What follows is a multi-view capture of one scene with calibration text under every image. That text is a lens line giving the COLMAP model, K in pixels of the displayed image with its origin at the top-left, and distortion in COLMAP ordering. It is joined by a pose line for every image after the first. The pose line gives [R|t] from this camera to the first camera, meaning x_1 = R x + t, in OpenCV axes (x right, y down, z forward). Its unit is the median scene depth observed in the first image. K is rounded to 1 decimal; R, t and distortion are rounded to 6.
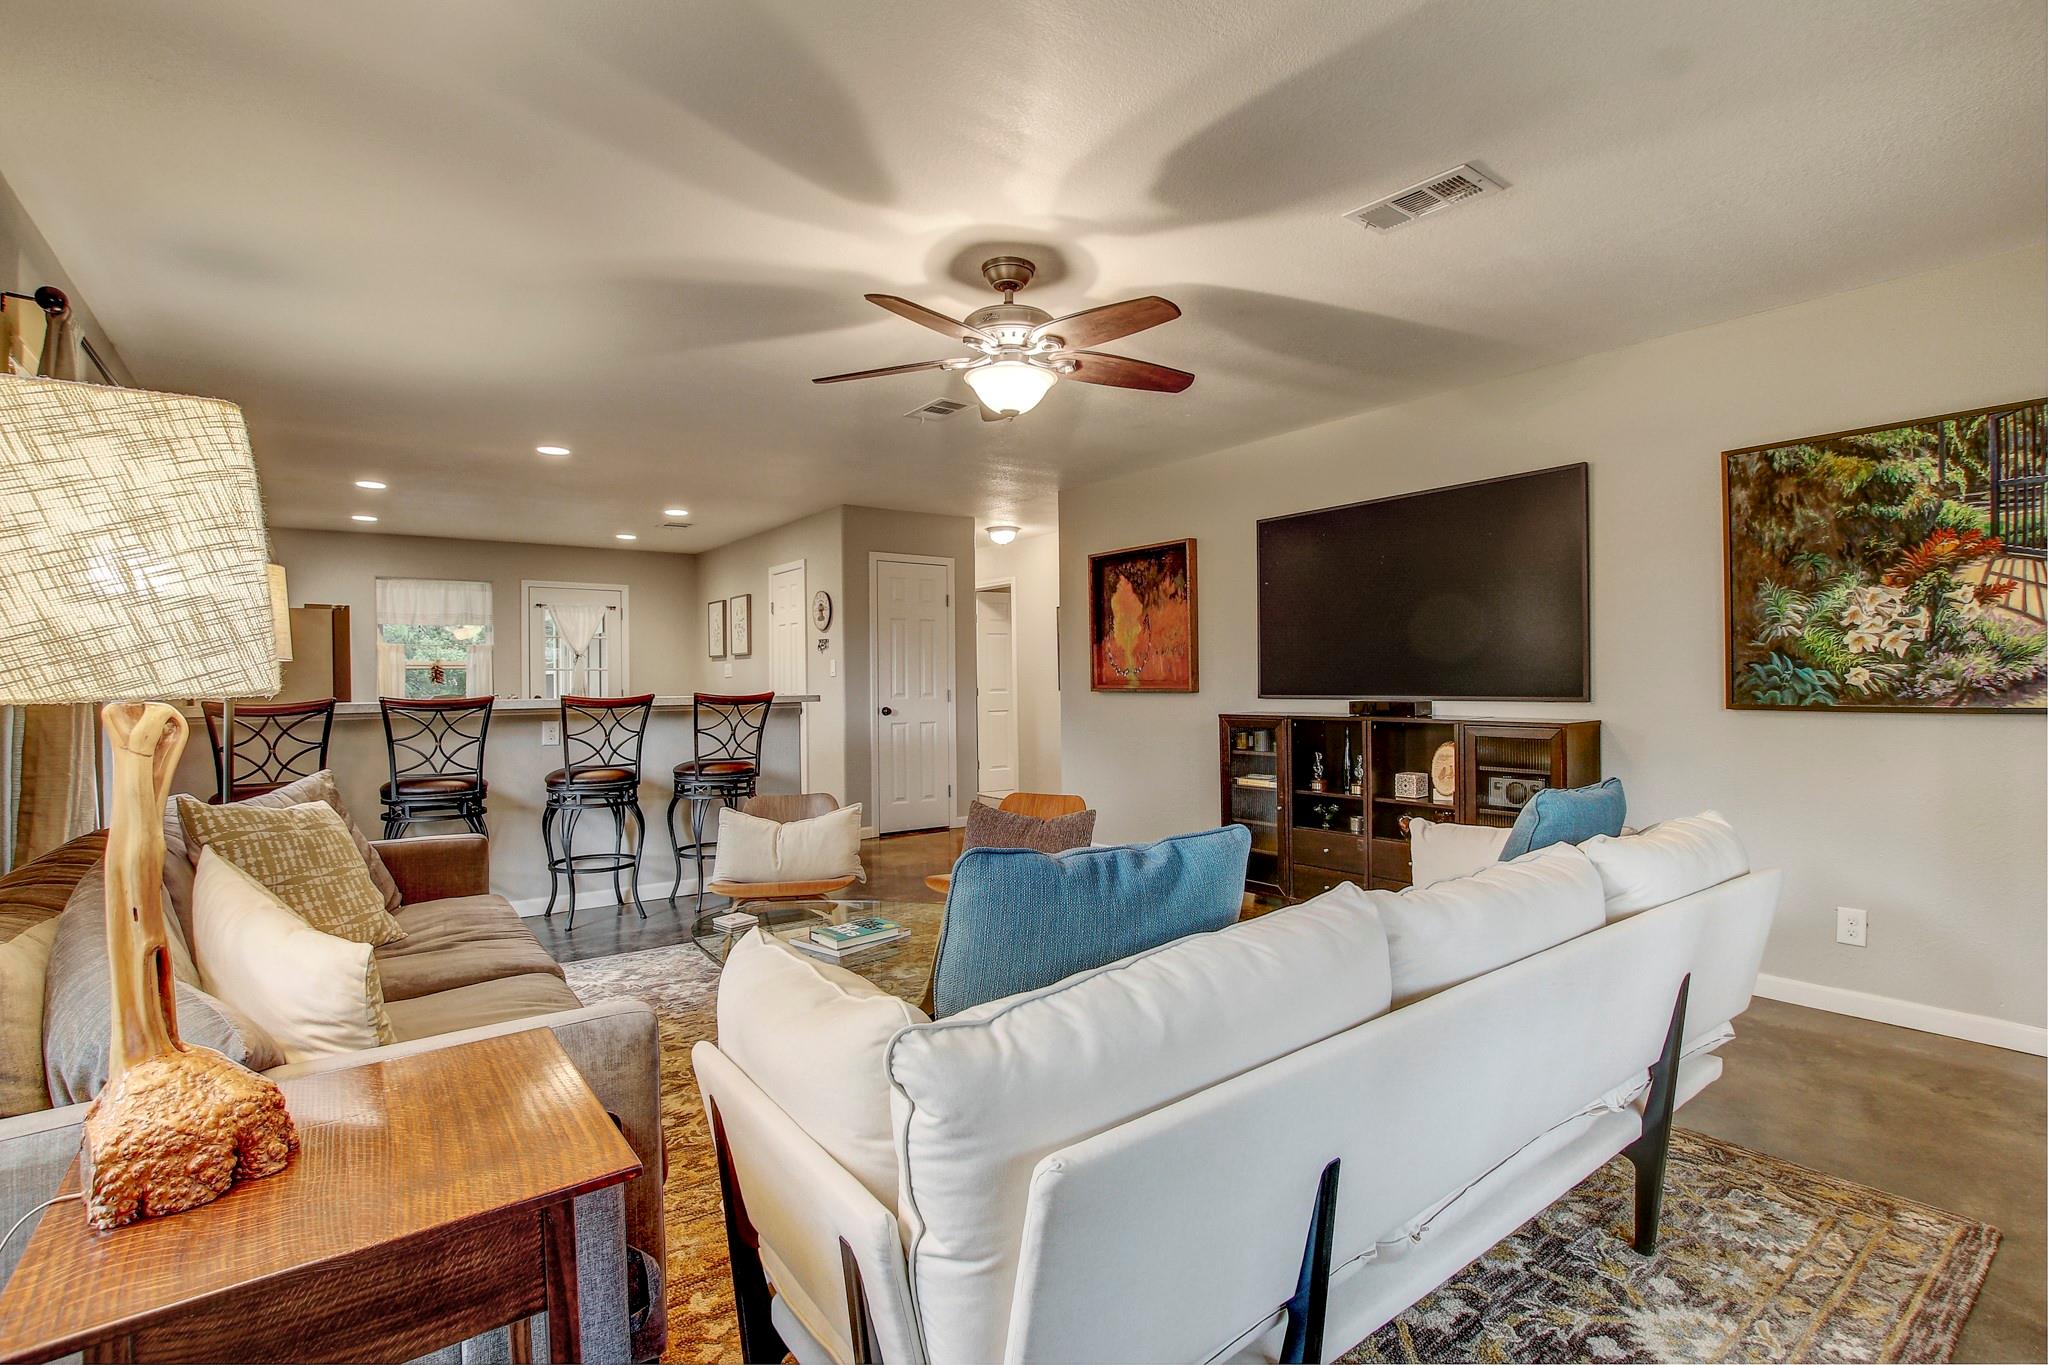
lens RADIAL K [[951.4, 0, 1024.0], [0, 951.4, 682.5], [0, 0, 1]] dist [-0.030539, 0.004964]
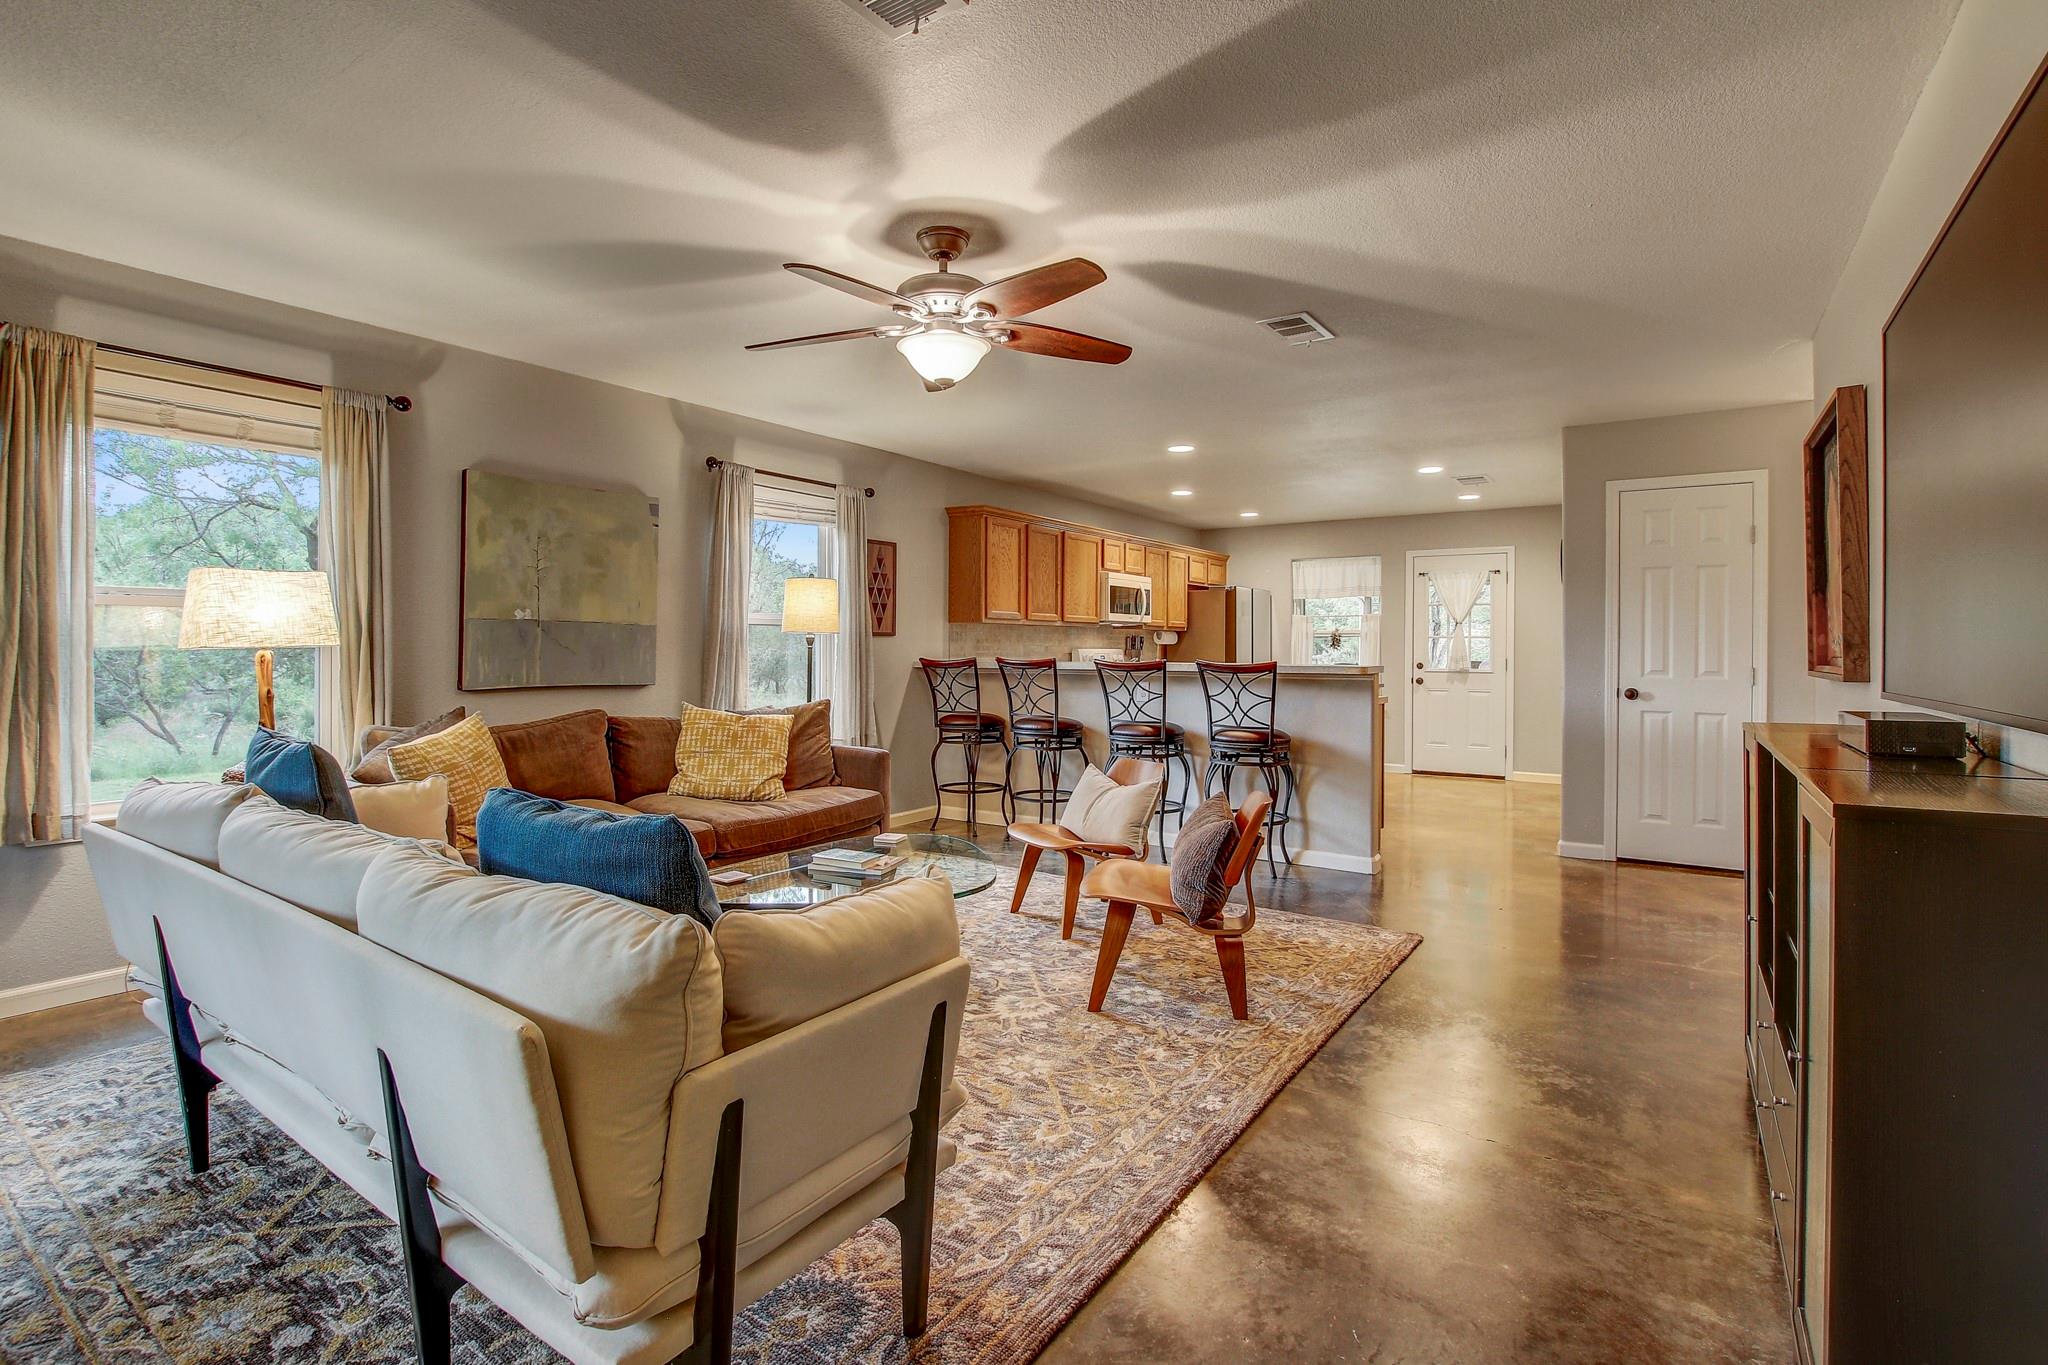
lens RADIAL K [[973.8, 0, 1018.6], [0, 973.8, 650.5], [0, 0, 1]] dist [-0.035014, -0.000016]
pose [[0.322423, 0.011776, -0.946523, 0.566560], [-0.011513, 0.999897, 0.008519, -0.006017], [0.946526, 0.008150, 0.322525, 0.432282]]
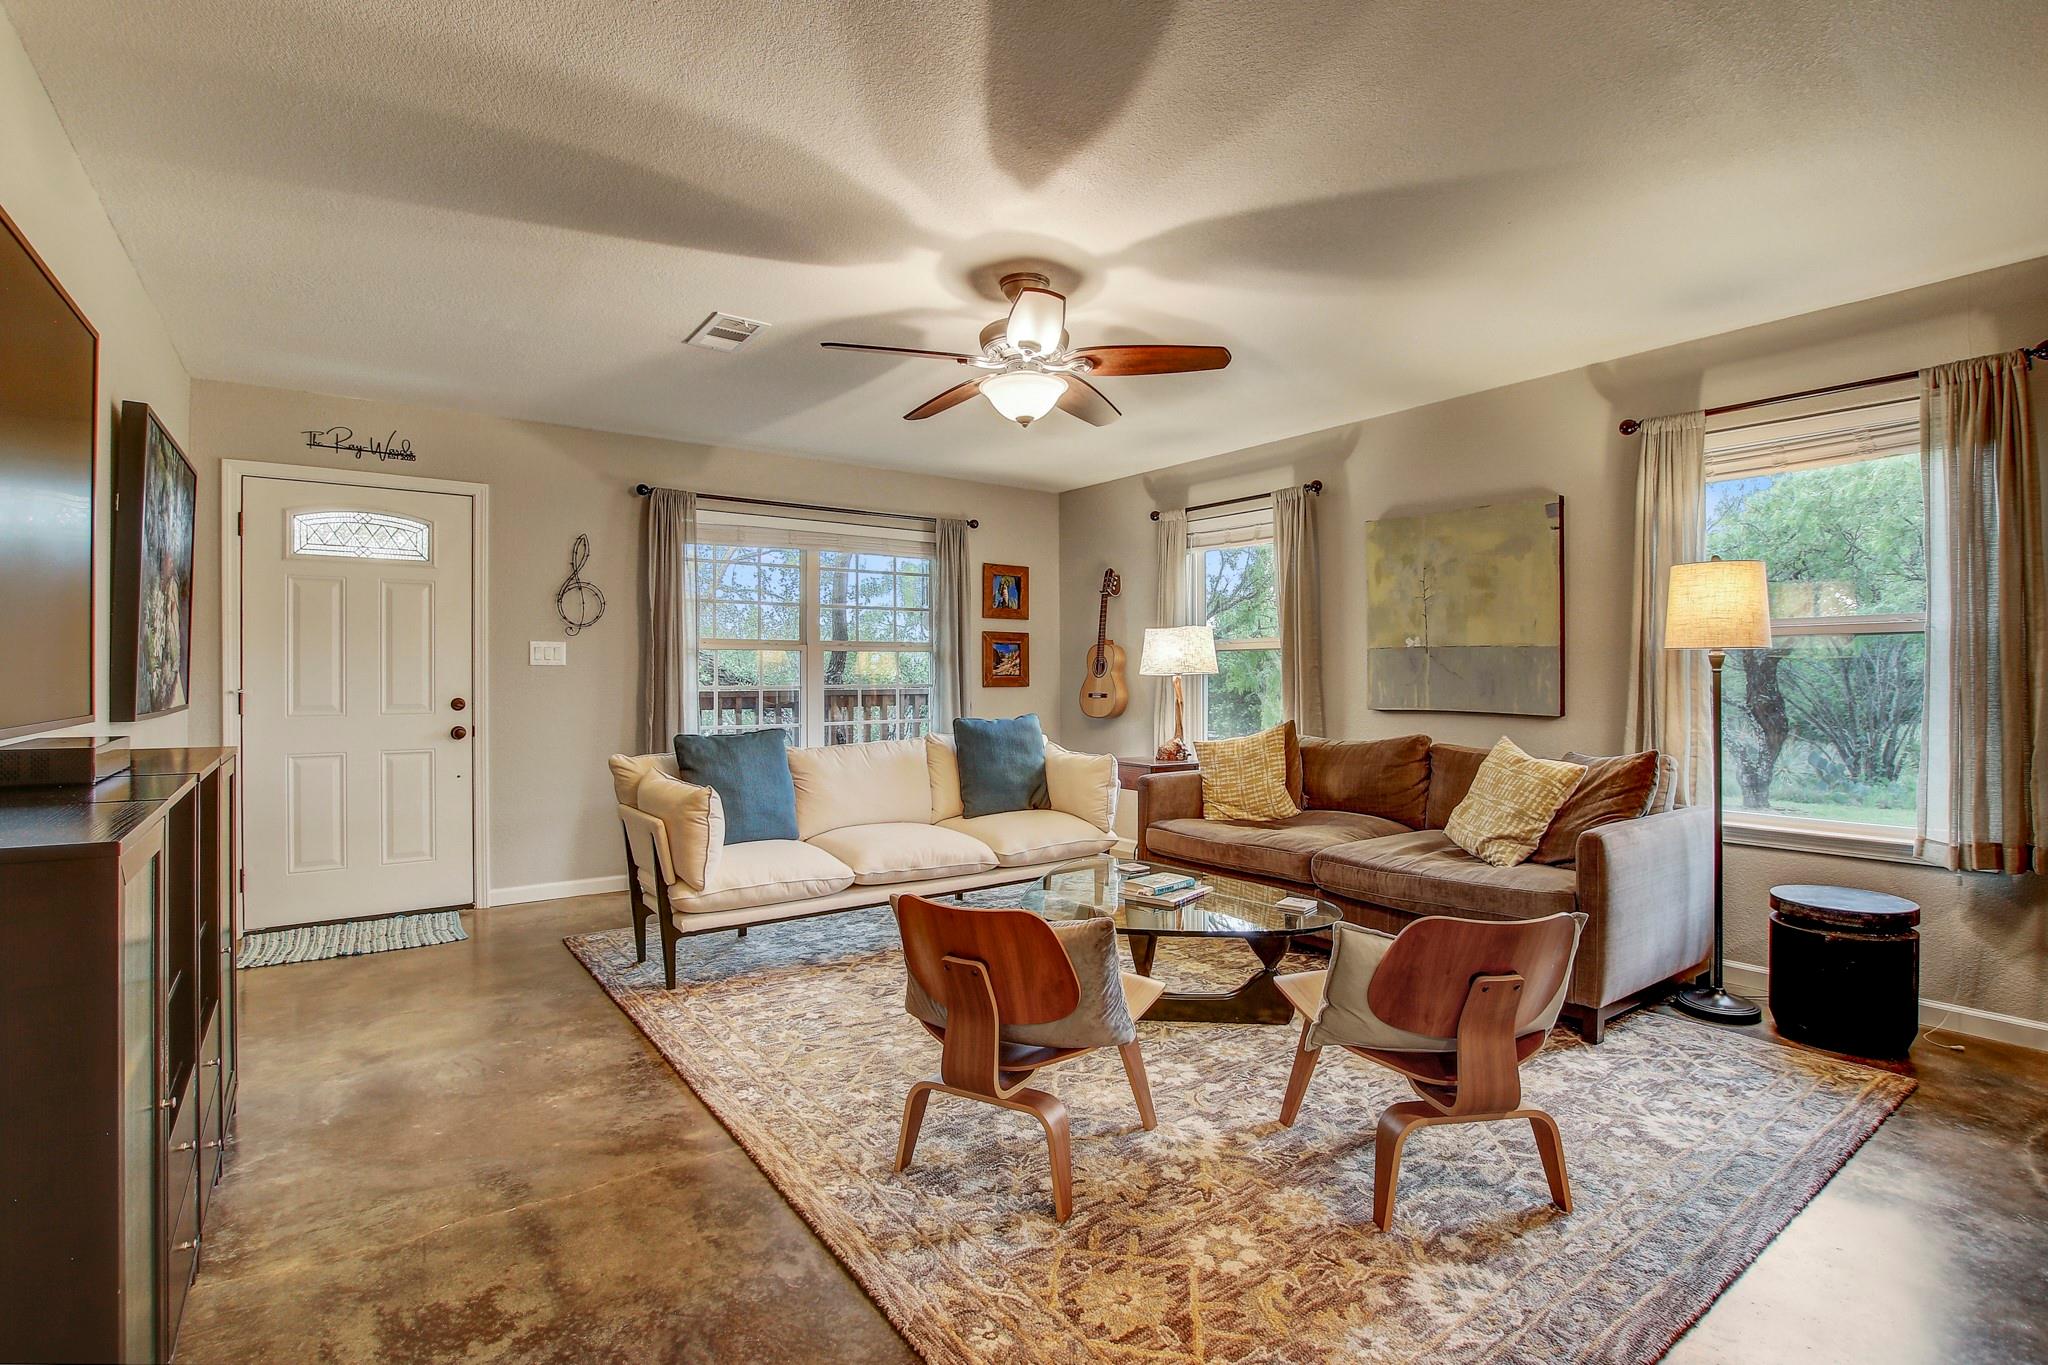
lens RADIAL K [[951.4, 0, 1024.0], [0, 951.4, 682.5], [0, 0, 1]] dist [-0.030539, 0.004964]
pose [[-0.999857, 0.013136, 0.010617, -0.012850], [0.013304, 0.999785, 0.015909, -0.006607], [-0.010405, 0.016047, -0.999817, 1.187618]]
